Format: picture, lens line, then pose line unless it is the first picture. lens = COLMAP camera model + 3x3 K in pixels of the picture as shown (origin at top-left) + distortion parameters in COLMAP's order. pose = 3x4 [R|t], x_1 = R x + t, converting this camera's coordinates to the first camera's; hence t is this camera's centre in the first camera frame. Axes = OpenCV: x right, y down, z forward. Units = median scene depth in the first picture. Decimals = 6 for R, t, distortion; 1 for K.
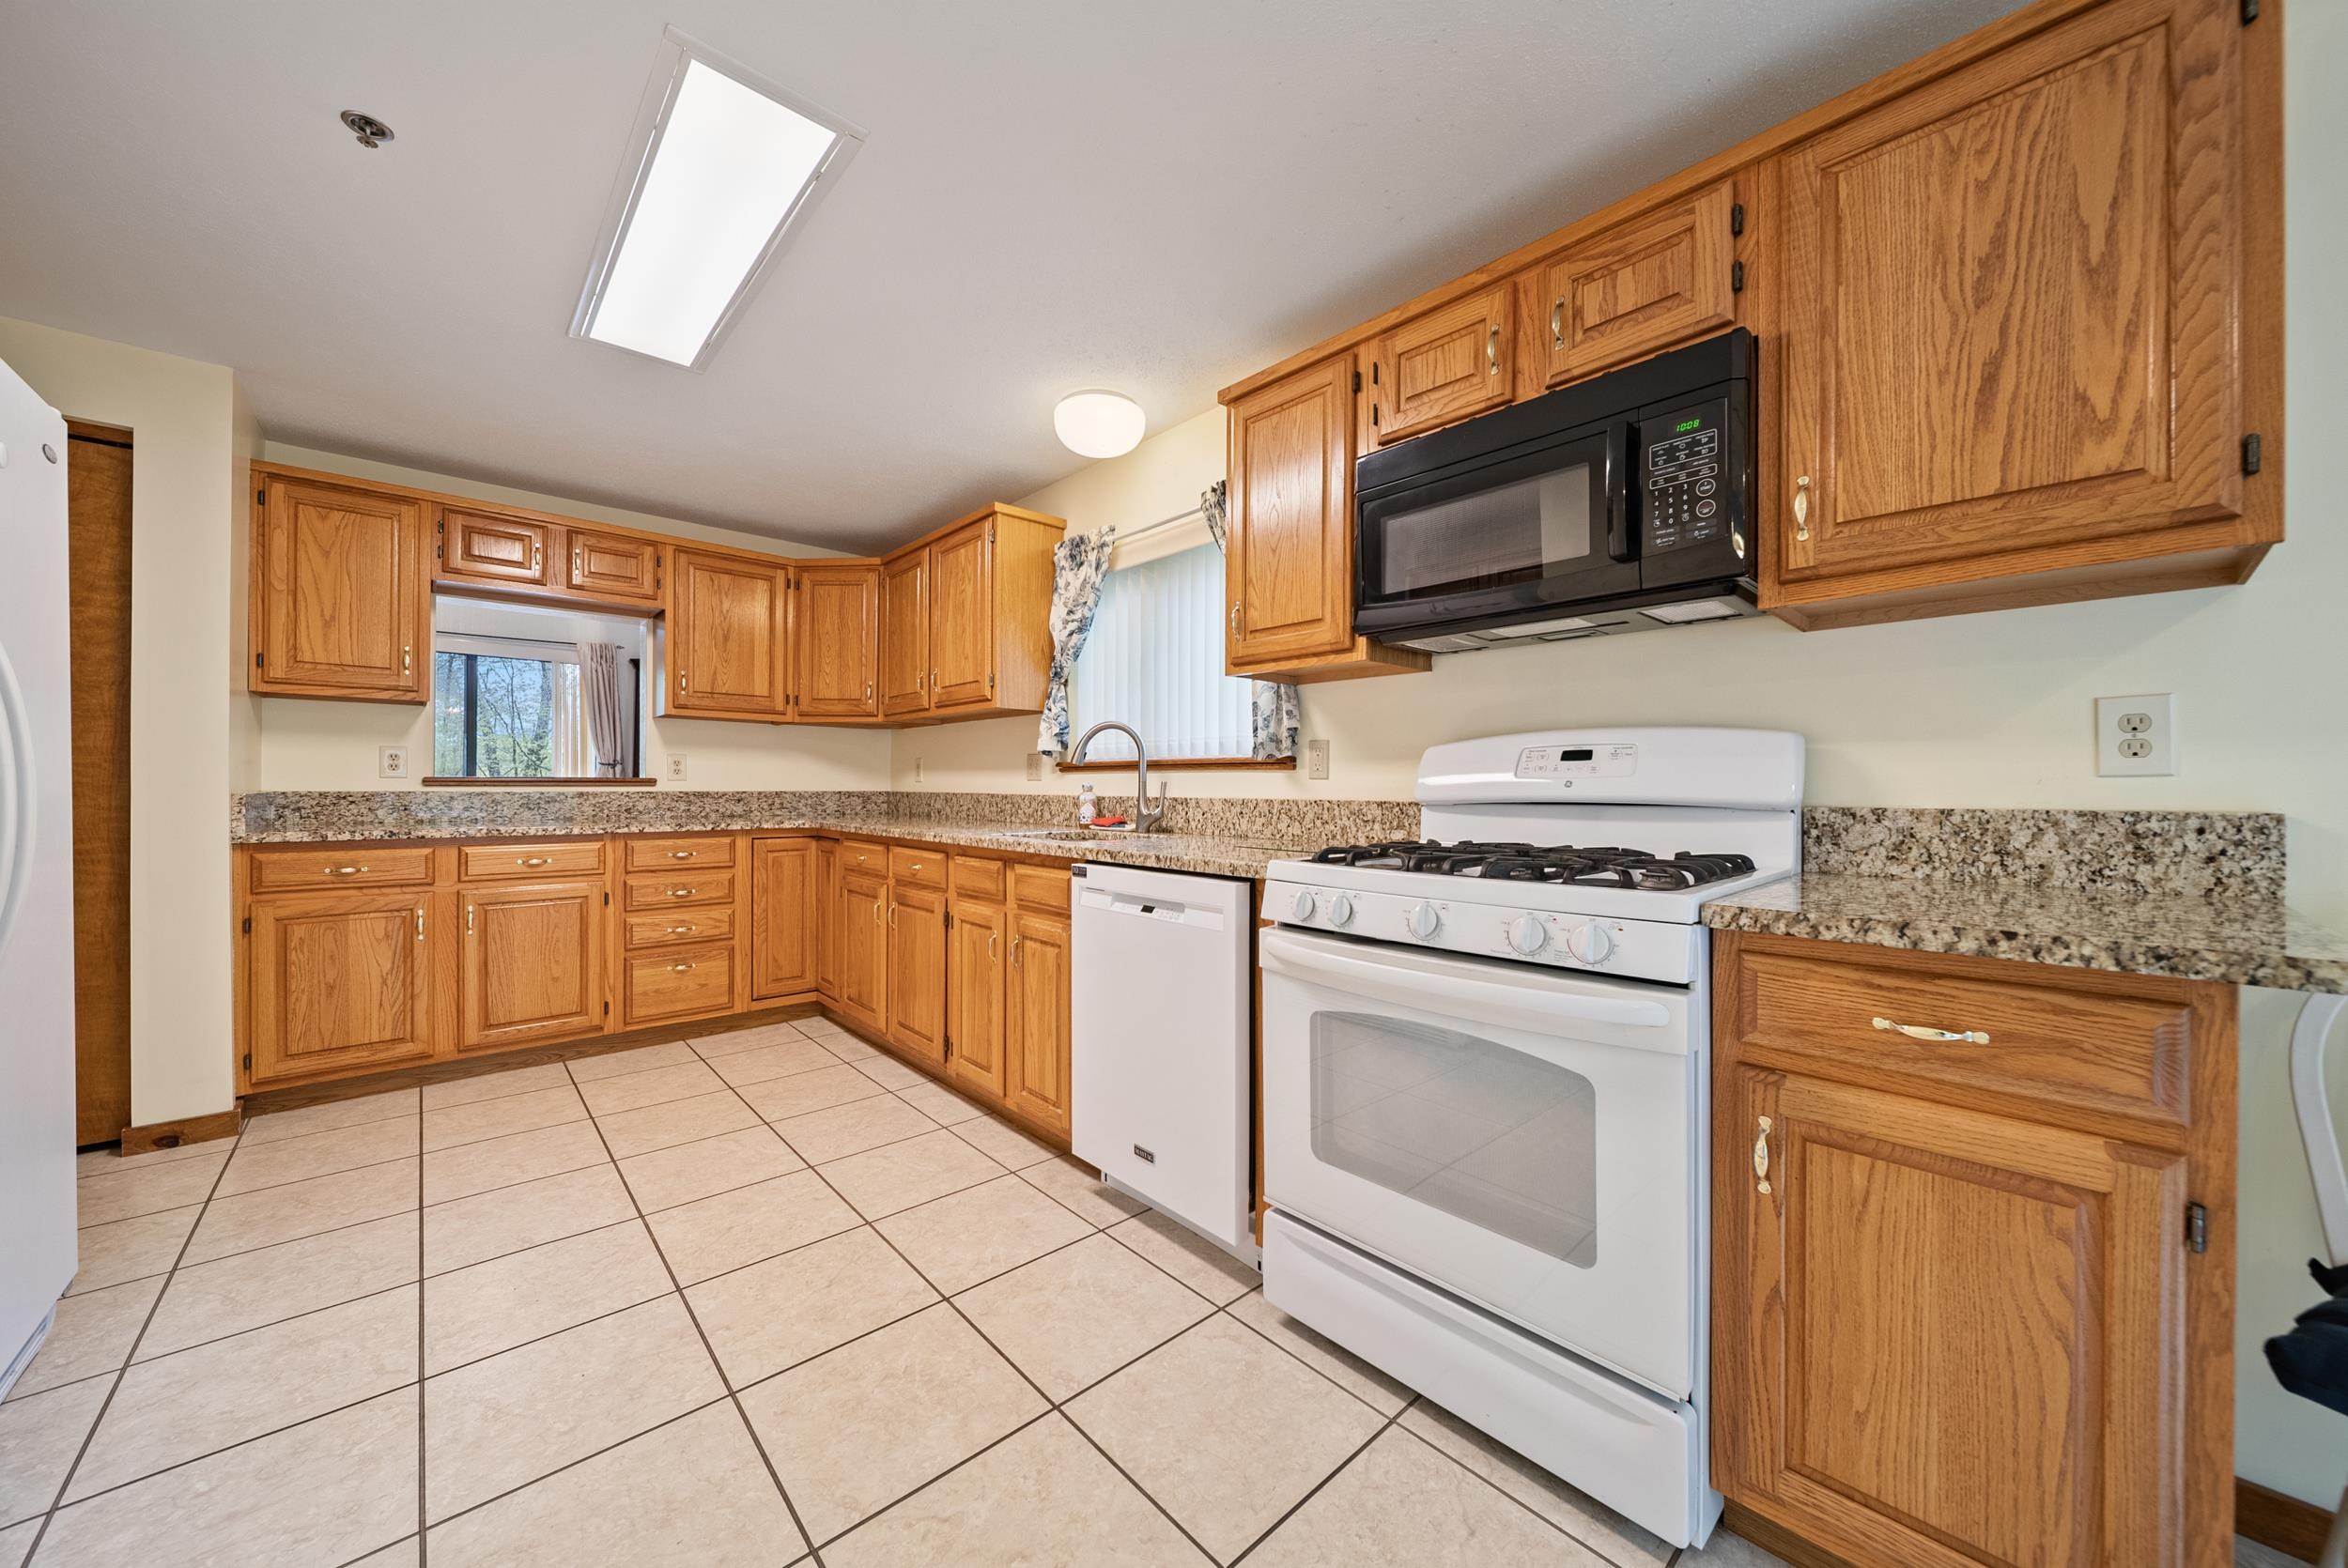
lens RADIAL K [[829.3, 0, 1176.8], [0, 829.3, 786.8], [0, 0, 1]] dist [-0.002084, -0.001064]
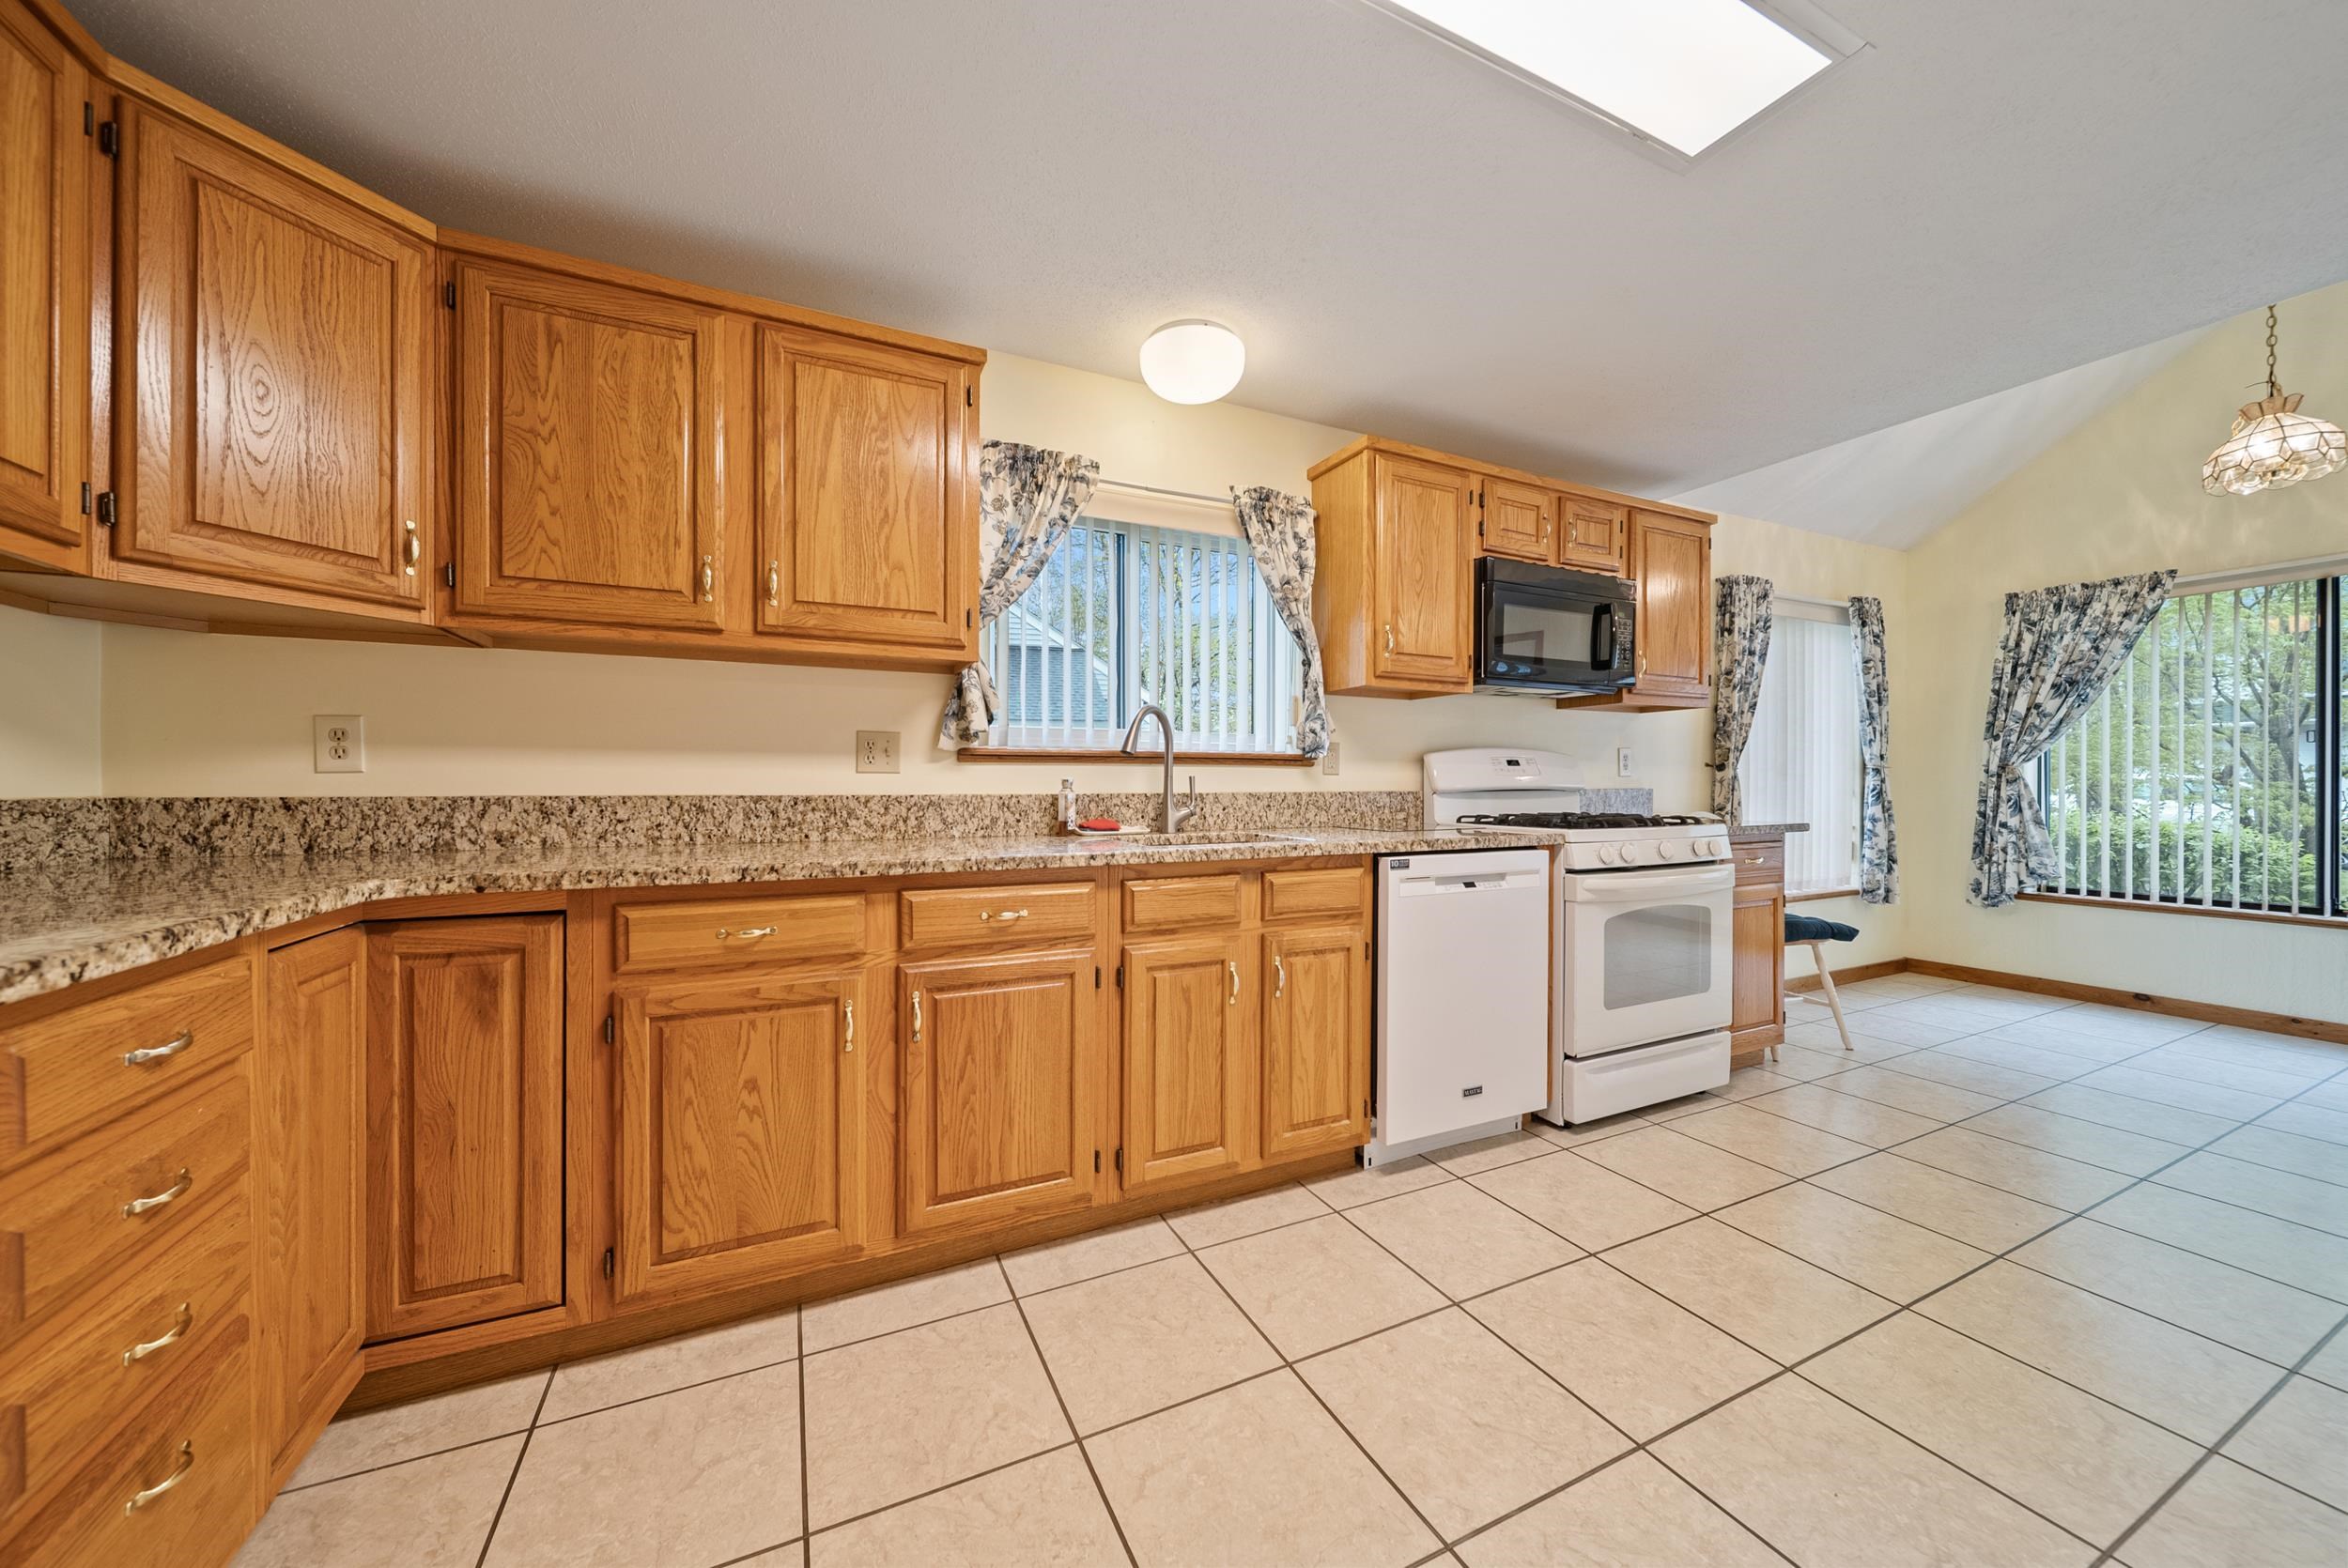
lens RADIAL K [[829.3, 0, 1178.7], [0, 829.3, 783.6], [0, 0, 1]] dist [-0.002084, -0.001064]
pose [[0.289429, -0.003818, 0.957192, -0.960308], [0.003056, 0.999991, 0.003065, -0.000898], [-0.957195, 0.002039, 0.289438, 0.787450]]
